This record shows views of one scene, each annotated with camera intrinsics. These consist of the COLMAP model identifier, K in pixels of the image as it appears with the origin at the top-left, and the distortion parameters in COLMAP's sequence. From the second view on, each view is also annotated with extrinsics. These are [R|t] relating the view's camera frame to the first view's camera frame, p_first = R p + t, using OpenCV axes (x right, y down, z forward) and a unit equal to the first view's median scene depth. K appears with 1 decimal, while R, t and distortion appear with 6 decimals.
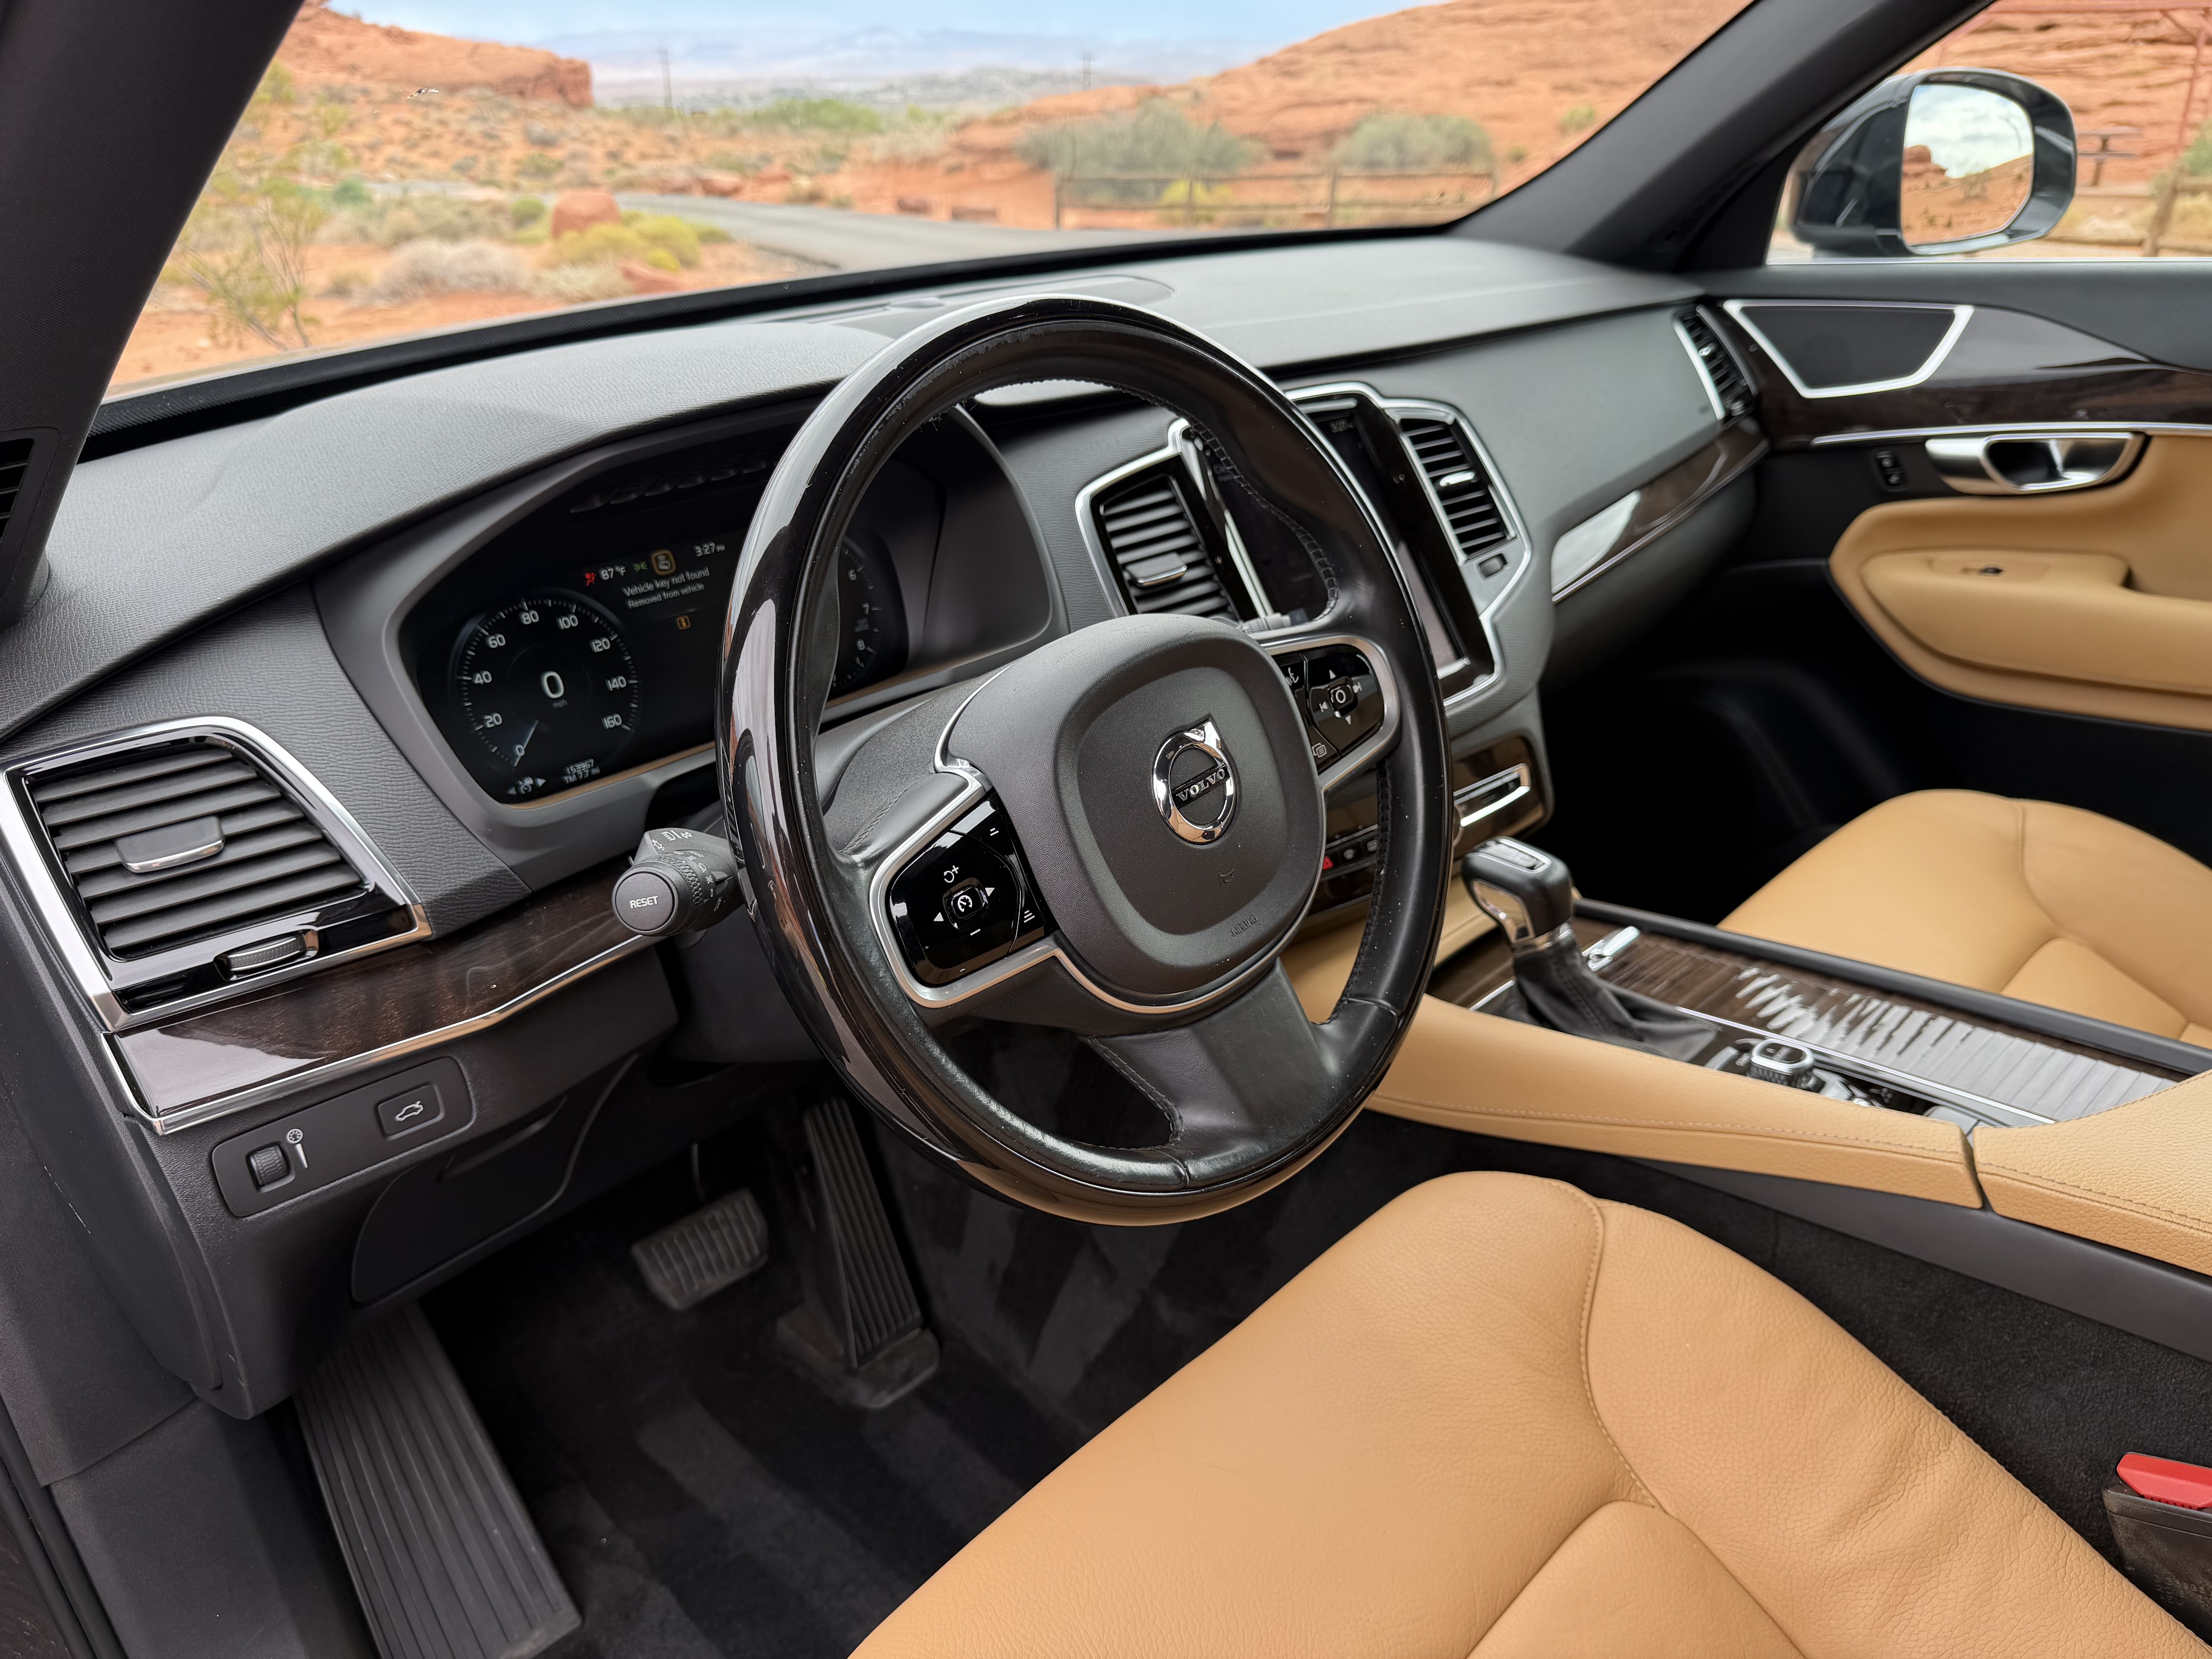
lens RADIAL K [[1642.3, 0, 1106.0], [0, 1642.3, 829.5], [0, 0, 1]] dist [-0.103908, 0.065946]
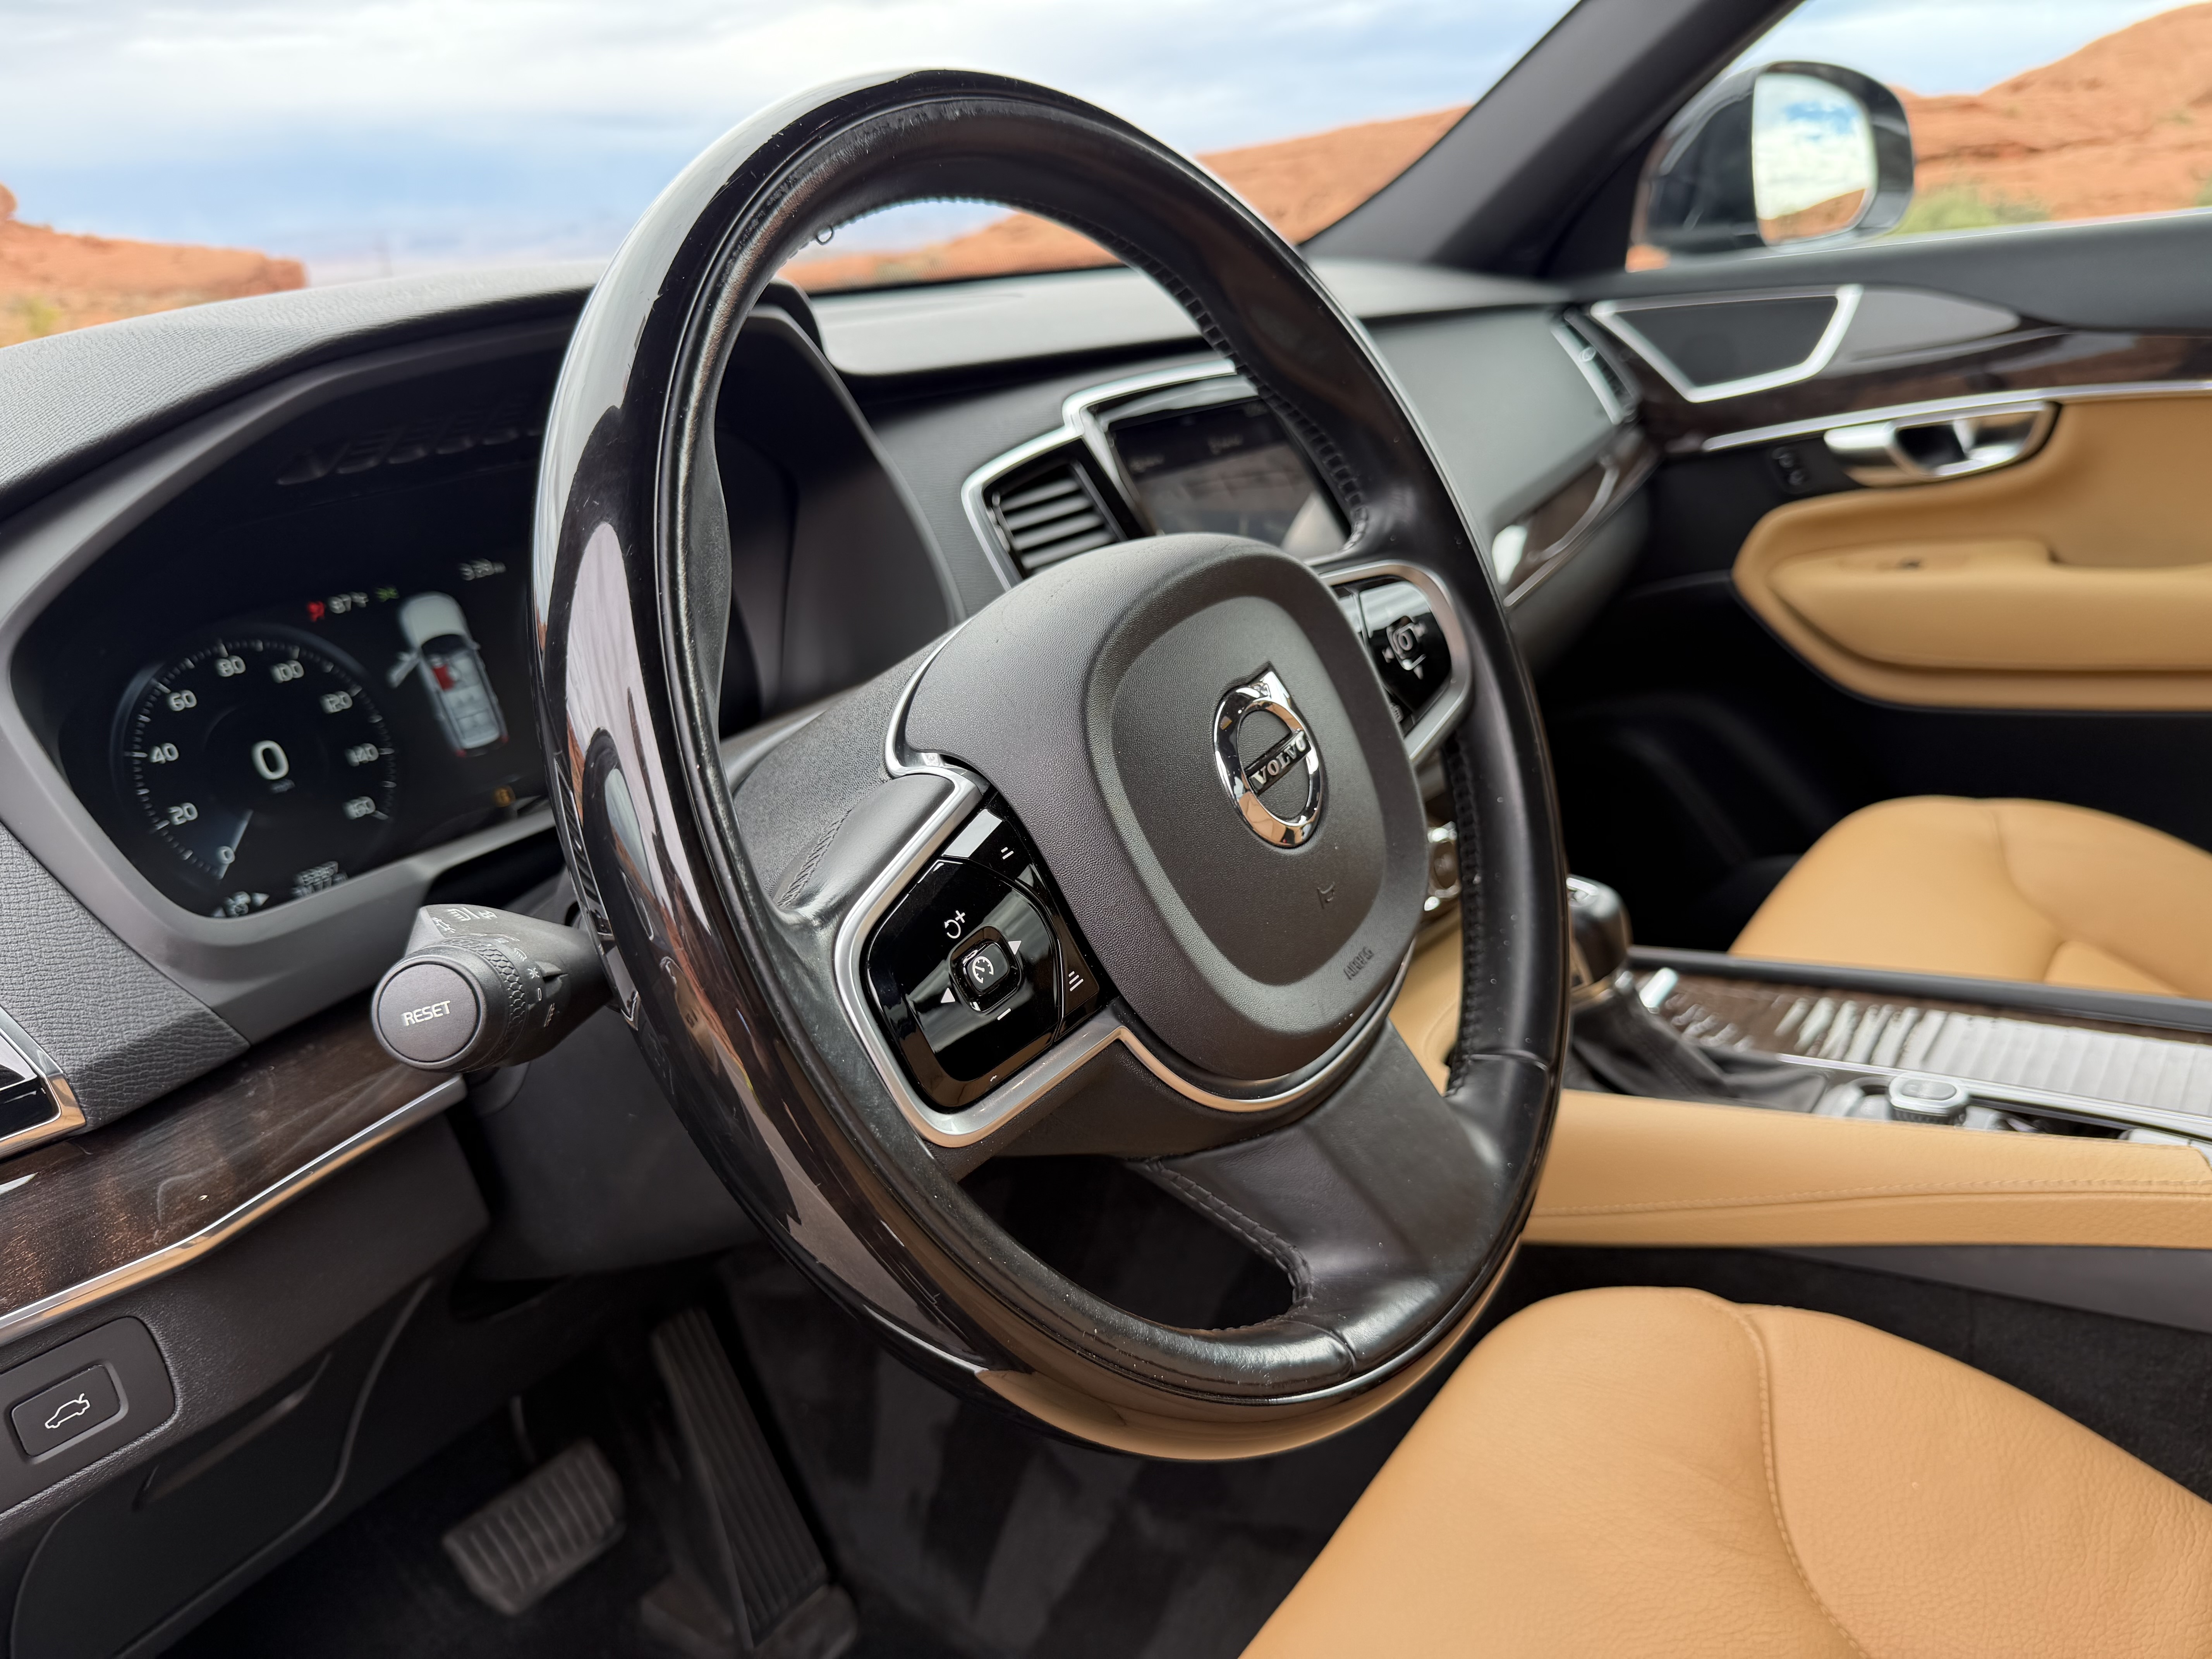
lens RADIAL K [[1642.3, 0, 1106.0], [0, 1642.3, 829.5], [0, 0, 1]] dist [-0.103908, 0.065946]
pose [[0.986375, -0.094591, 0.134600, -0.071909], [0.107369, 0.990040, -0.091062, 0.038203], [-0.124646, 0.104273, 0.986707, 0.243411]]
